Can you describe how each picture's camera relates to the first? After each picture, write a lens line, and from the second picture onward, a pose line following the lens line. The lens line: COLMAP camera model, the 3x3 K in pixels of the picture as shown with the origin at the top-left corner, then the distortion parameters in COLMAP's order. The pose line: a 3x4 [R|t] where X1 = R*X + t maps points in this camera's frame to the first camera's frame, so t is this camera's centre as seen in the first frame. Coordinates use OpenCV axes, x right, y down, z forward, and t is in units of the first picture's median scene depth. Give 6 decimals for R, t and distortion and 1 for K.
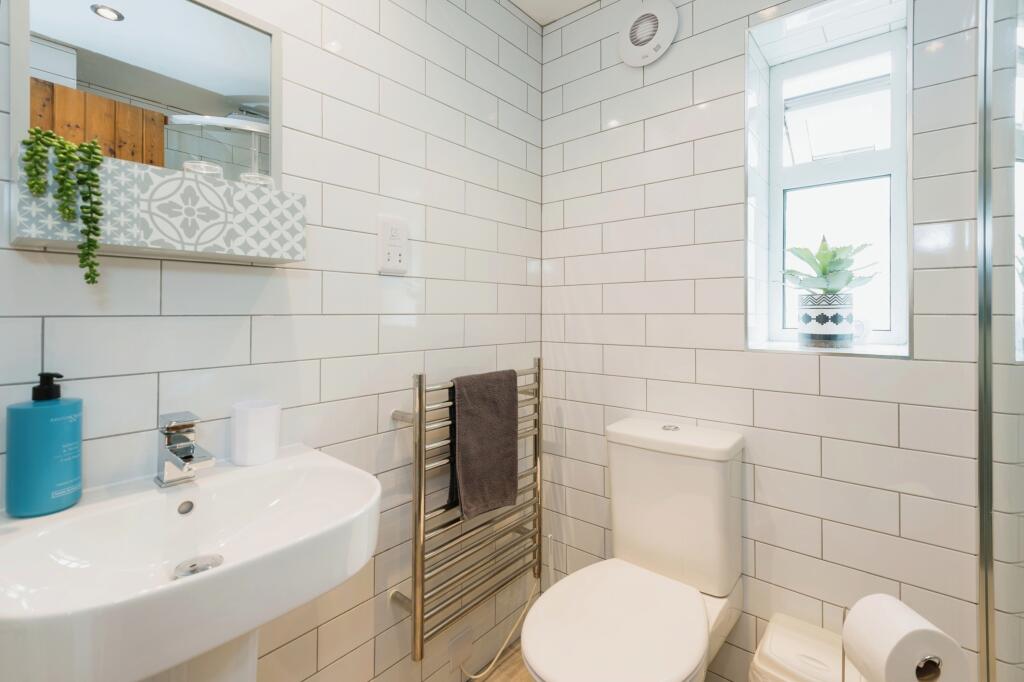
lens RADIAL K [[481.7, 0, 506.0], [0, 481.7, 315.0], [0, 0, 1]] dist [0.013133, -0.004272]
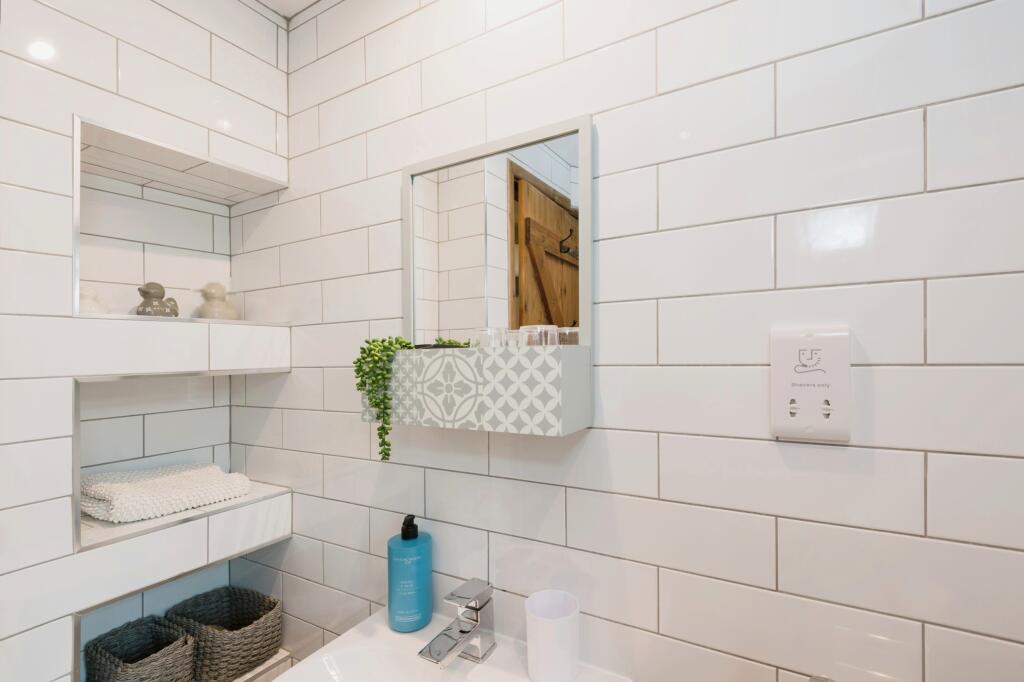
lens RADIAL K [[481.7, 0, 510.0], [0, 481.7, 345.2], [0, 0, 1]] dist [0.013133, -0.004272]
pose [[0.161549, -0.011328, -0.986800, 0.328172], [0.016353, 0.999828, -0.008801, -0.287047], [0.986729, -0.014715, 0.161706, 0.956973]]
